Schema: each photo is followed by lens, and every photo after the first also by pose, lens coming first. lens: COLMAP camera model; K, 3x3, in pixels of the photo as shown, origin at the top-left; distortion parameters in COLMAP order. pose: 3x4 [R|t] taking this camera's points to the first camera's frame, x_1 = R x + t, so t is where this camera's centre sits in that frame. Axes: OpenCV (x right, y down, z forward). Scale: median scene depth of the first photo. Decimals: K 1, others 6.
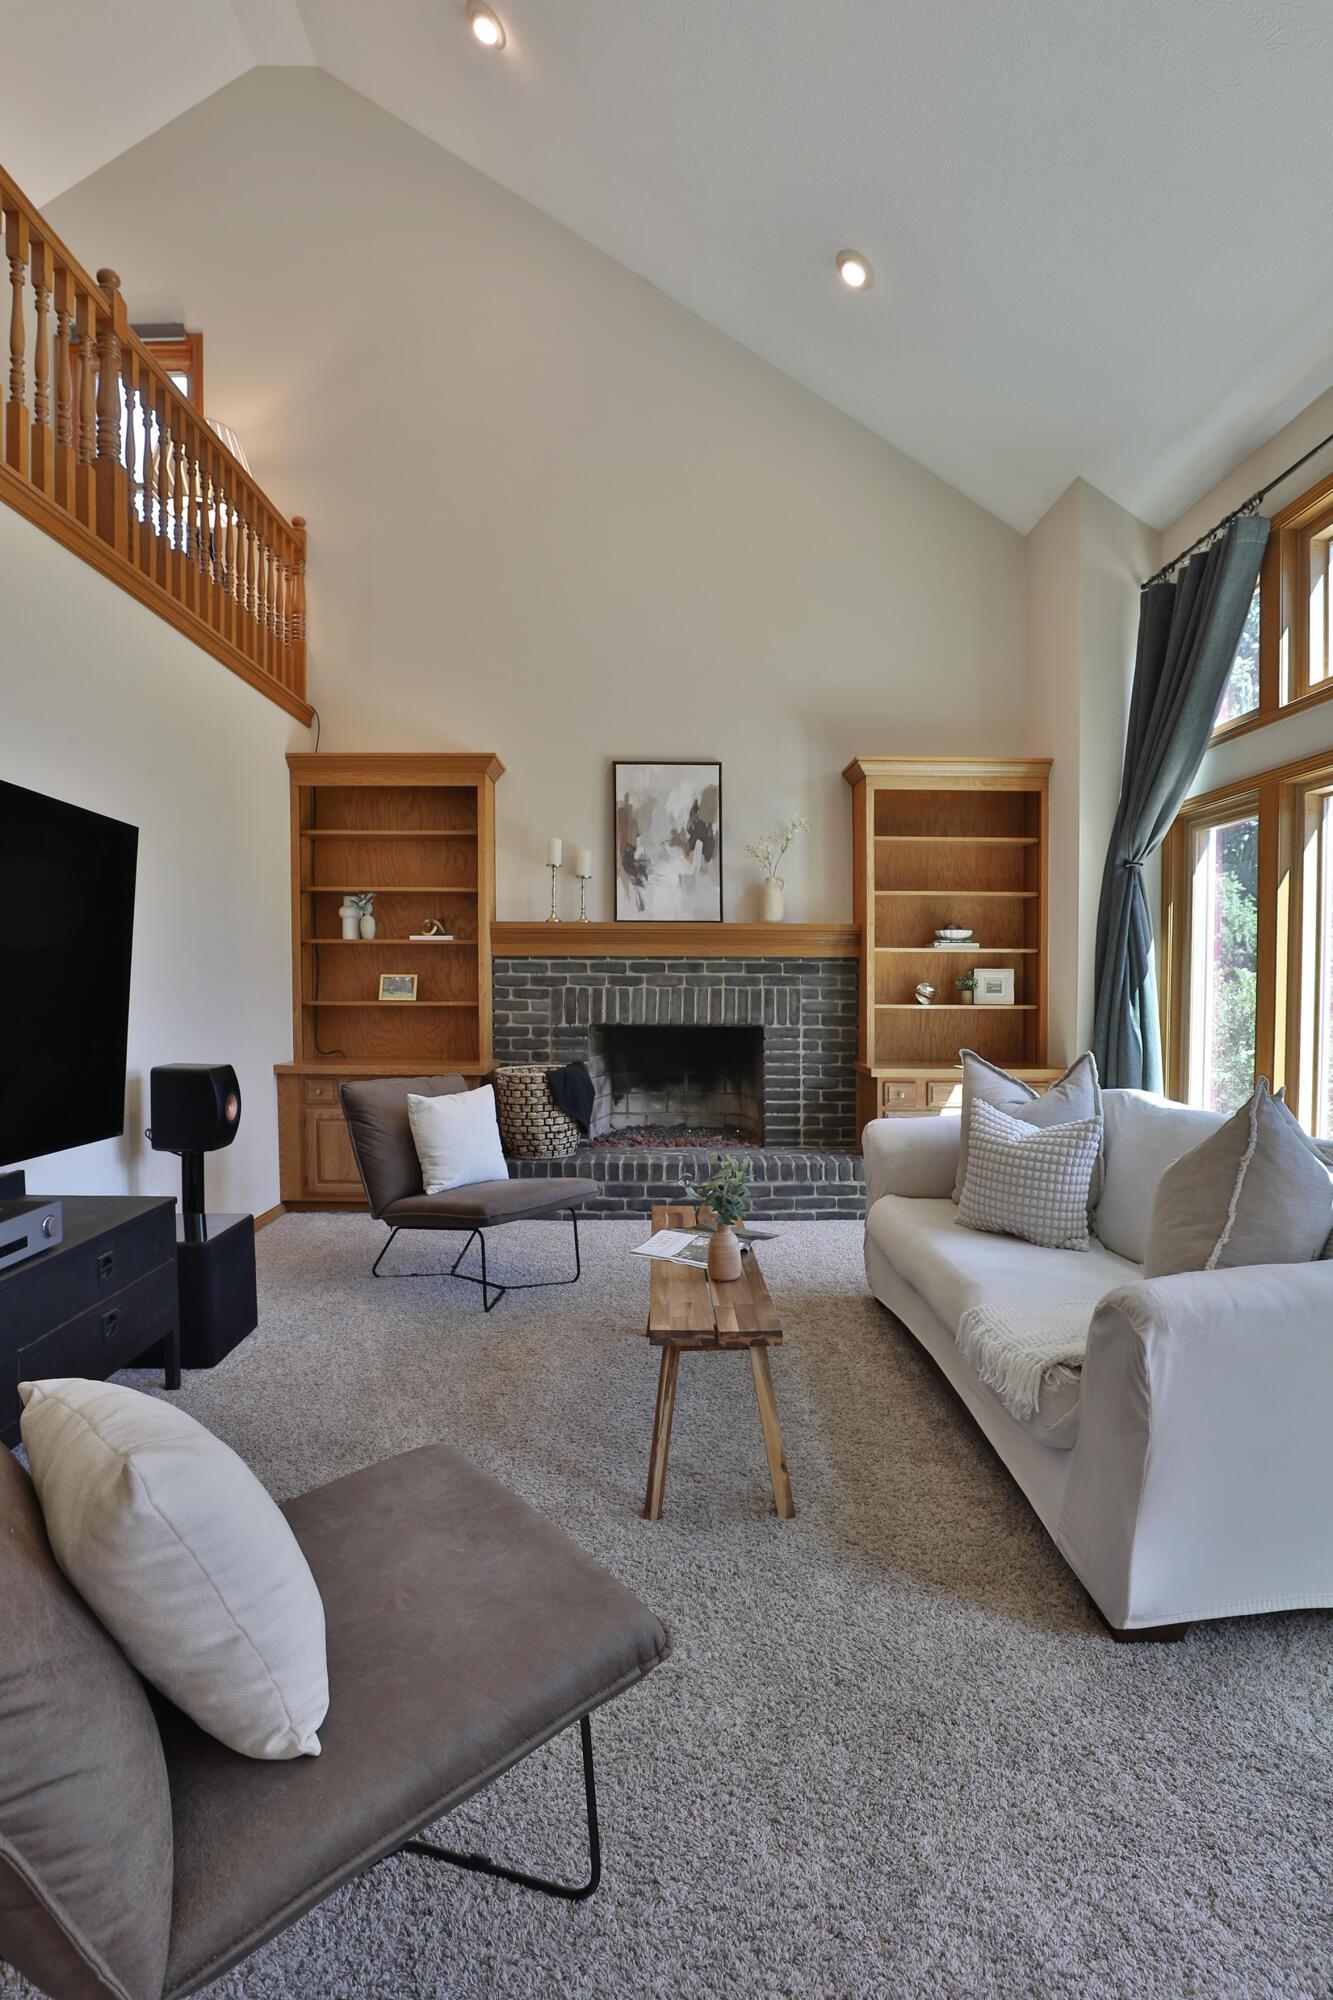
lens RADIAL K [[957.4, 0, 698.2], [0, 957.4, 1040.0], [0, 0, 1]] dist [-0.015525, -0.000327]
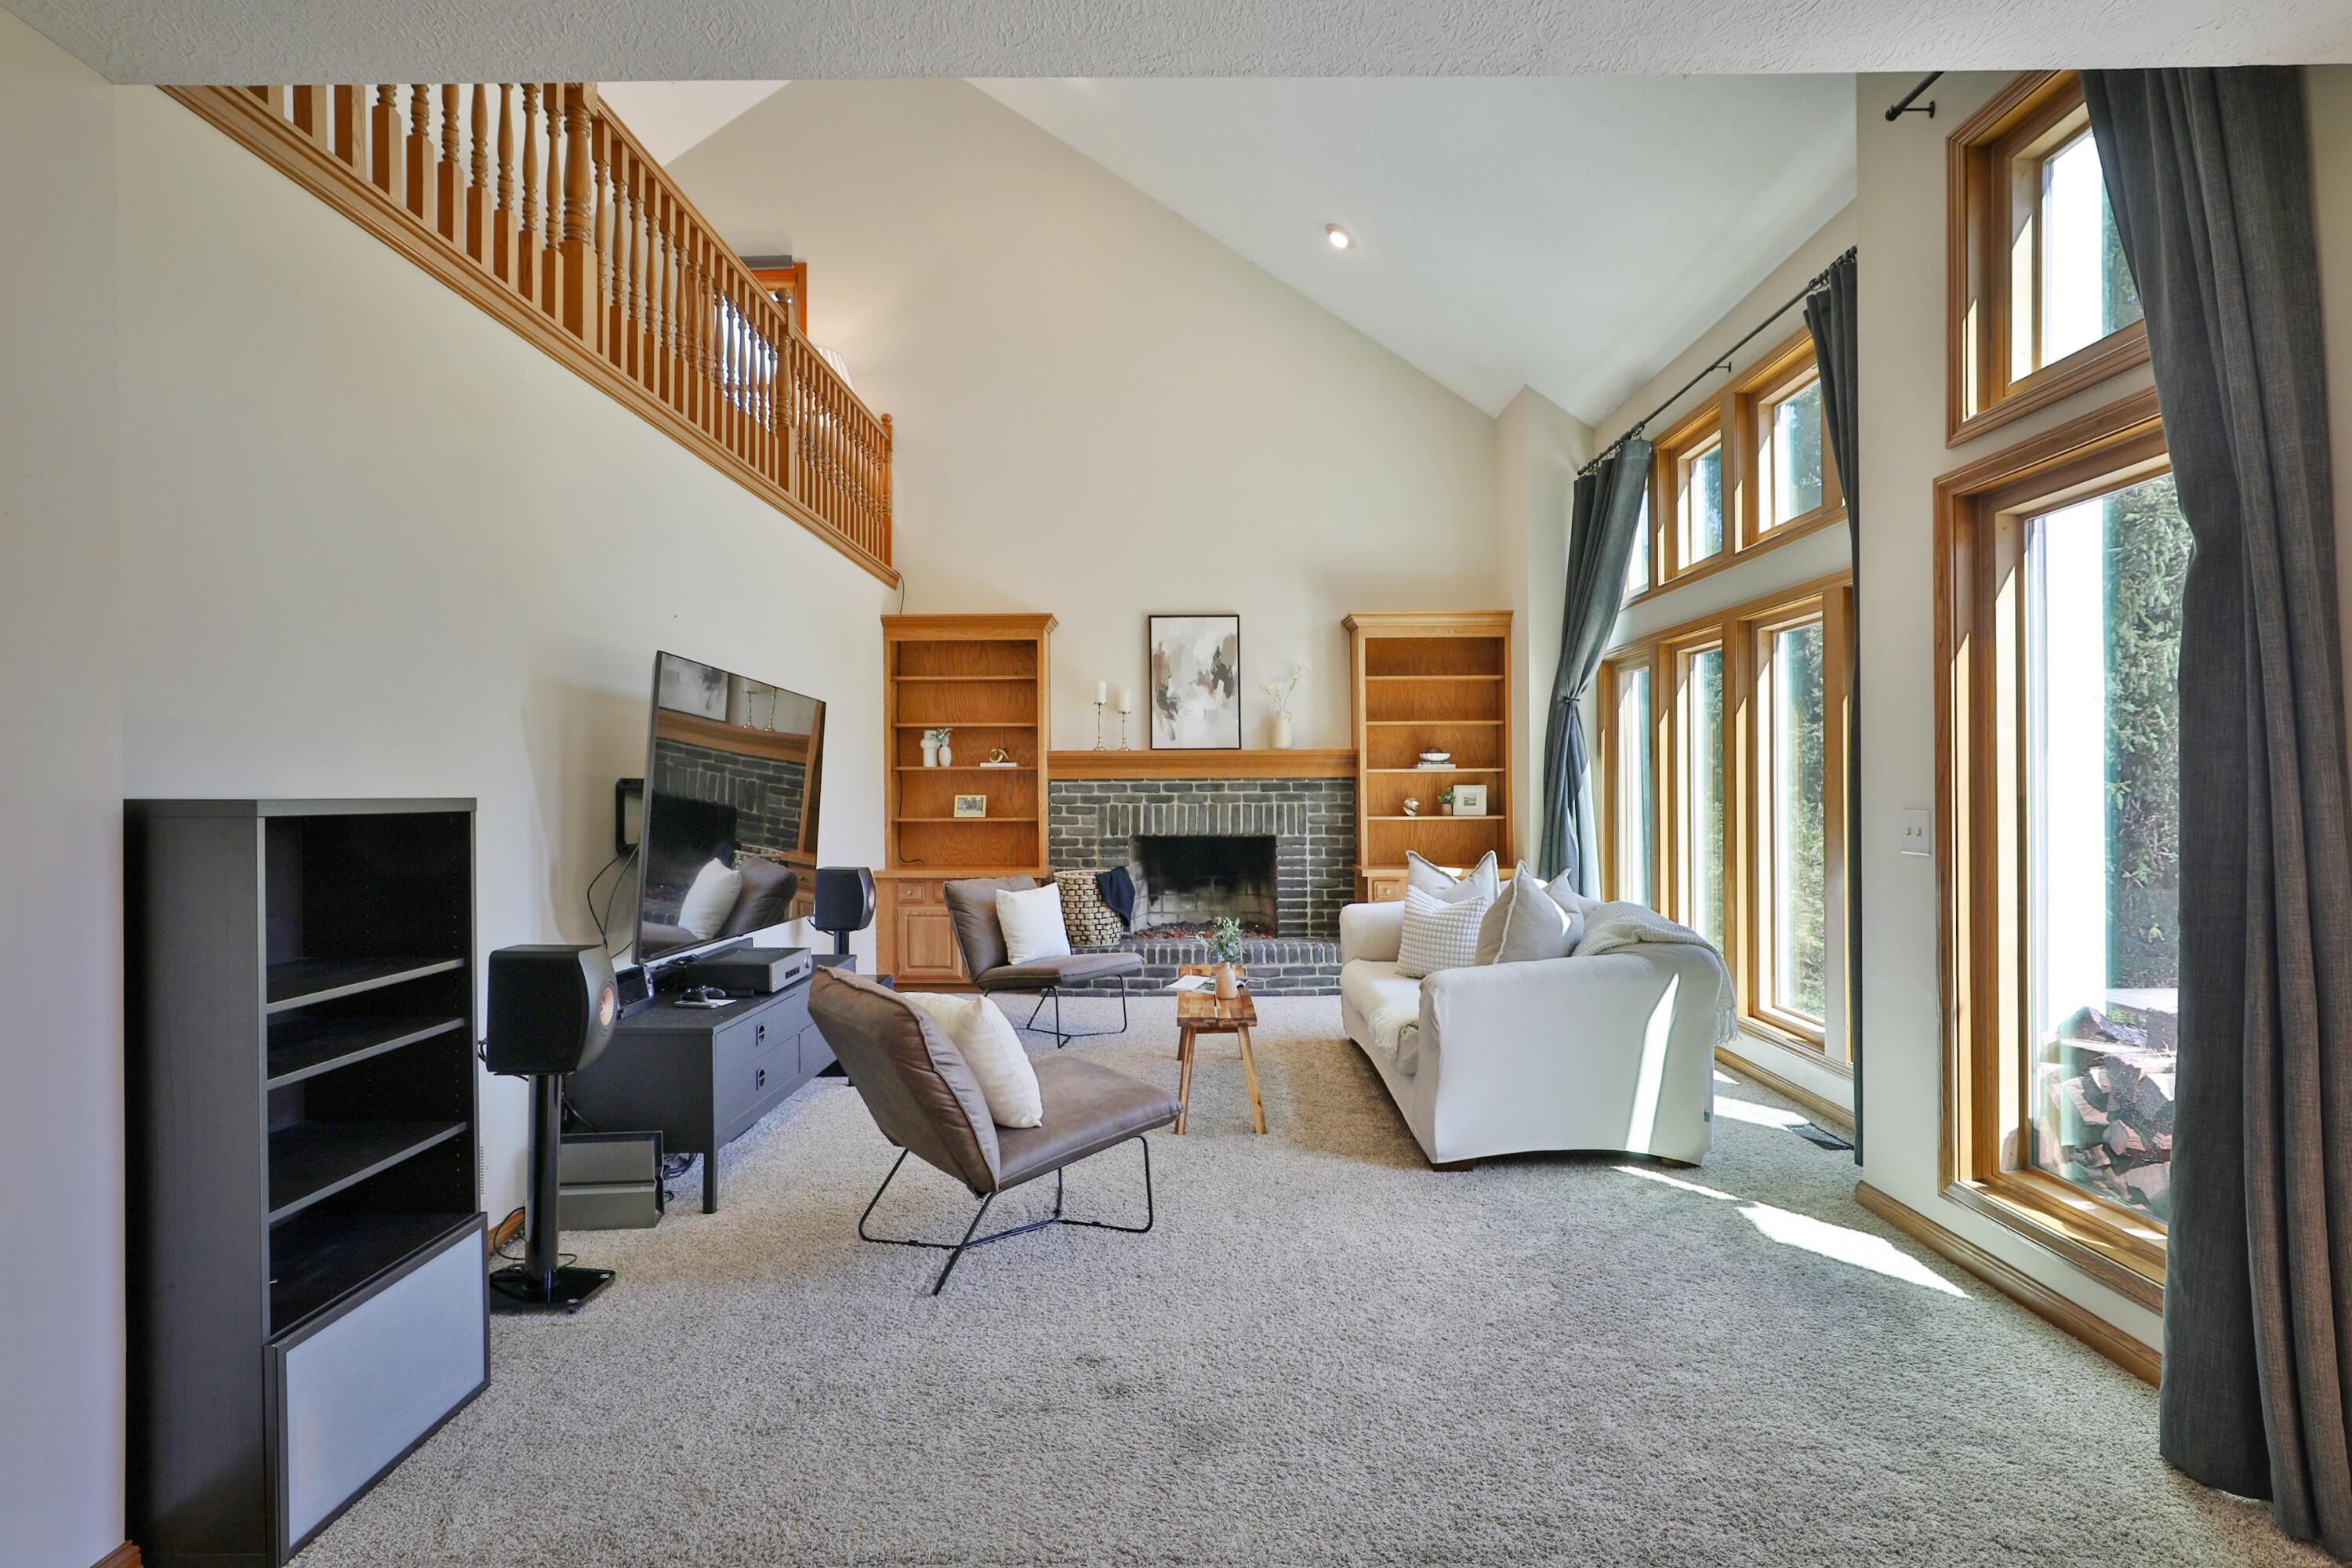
lens RADIAL K [[1125.9, 0, 1194.5], [0, 1125.9, 781.7], [0, 0, 1]] dist [-0.015525, -0.000327]
pose [[0.998982, -0.011439, -0.043642, 0.029317], [0.008587, 0.997849, -0.064992, 0.008832], [0.044291, 0.064552, 0.996931, -0.411451]]
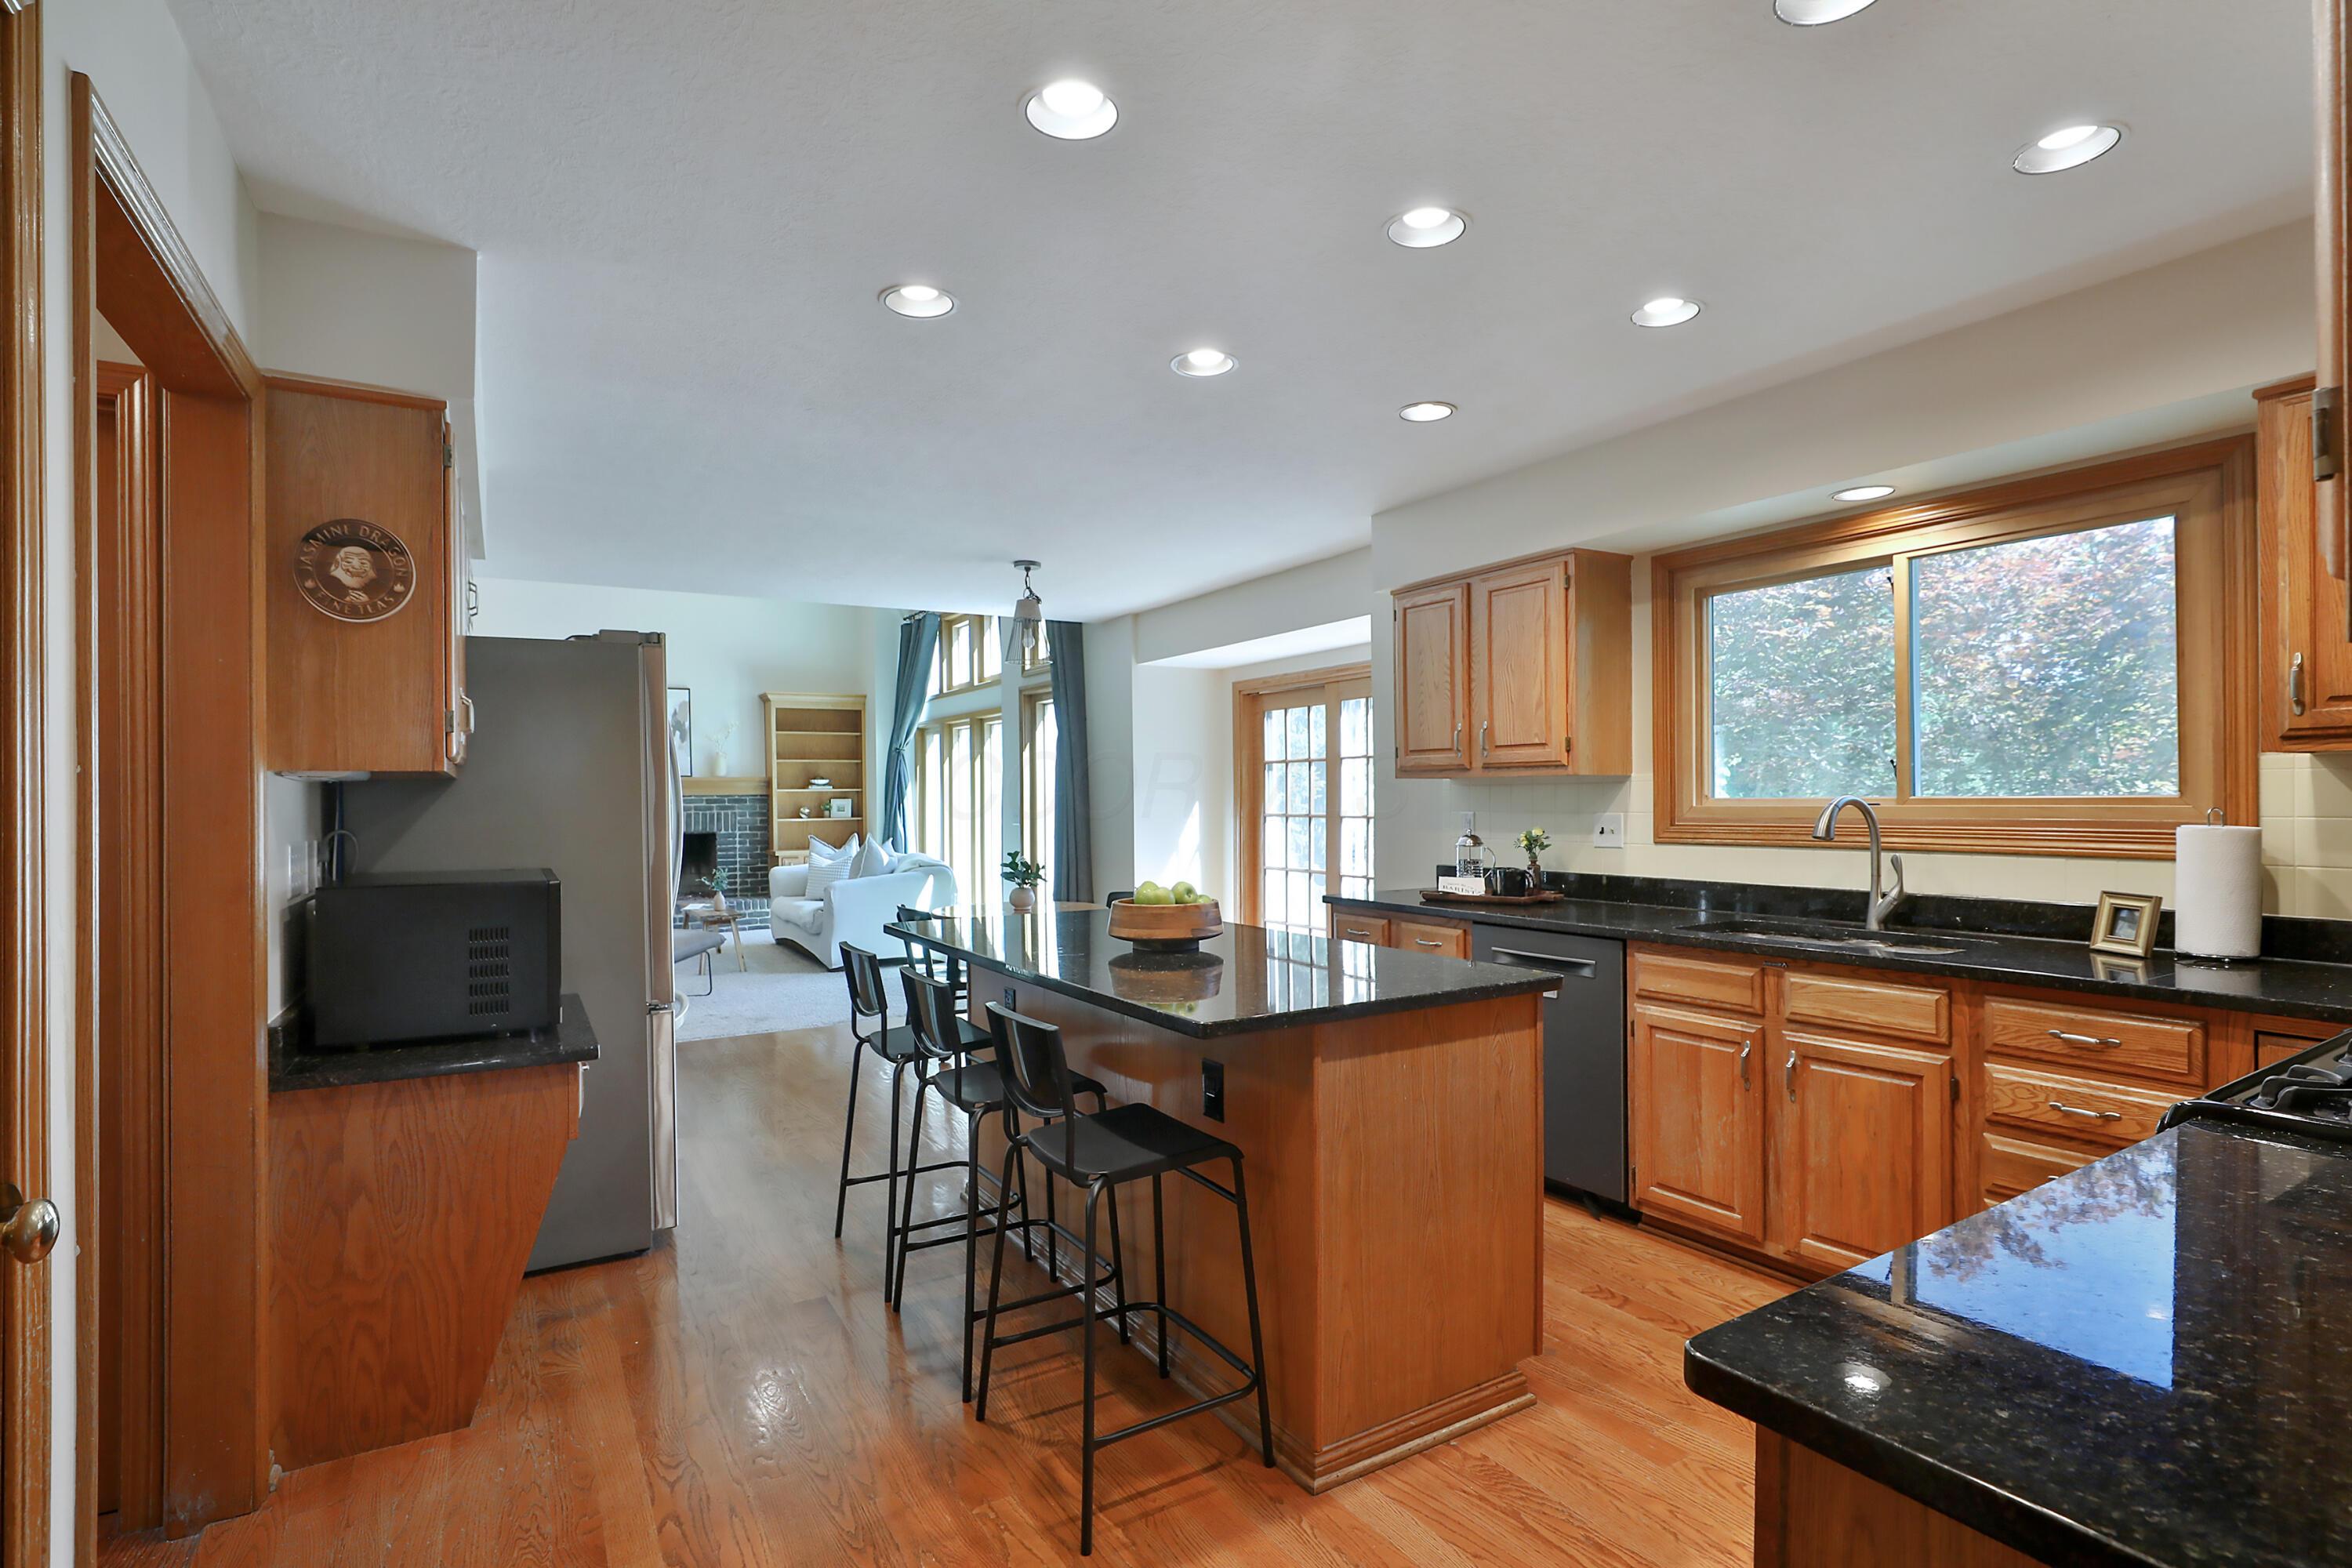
lens RADIAL K [[1125.9, 0, 1158.3], [0, 1125.9, 779.7], [0, 0, 1]] dist [-0.015525, -0.000327]
pose [[0.885575, -0.008864, 0.464411, -0.187896], [0.043990, 0.996925, -0.064856, 0.064734], [-0.462408, 0.077865, 0.883242, -1.360961]]
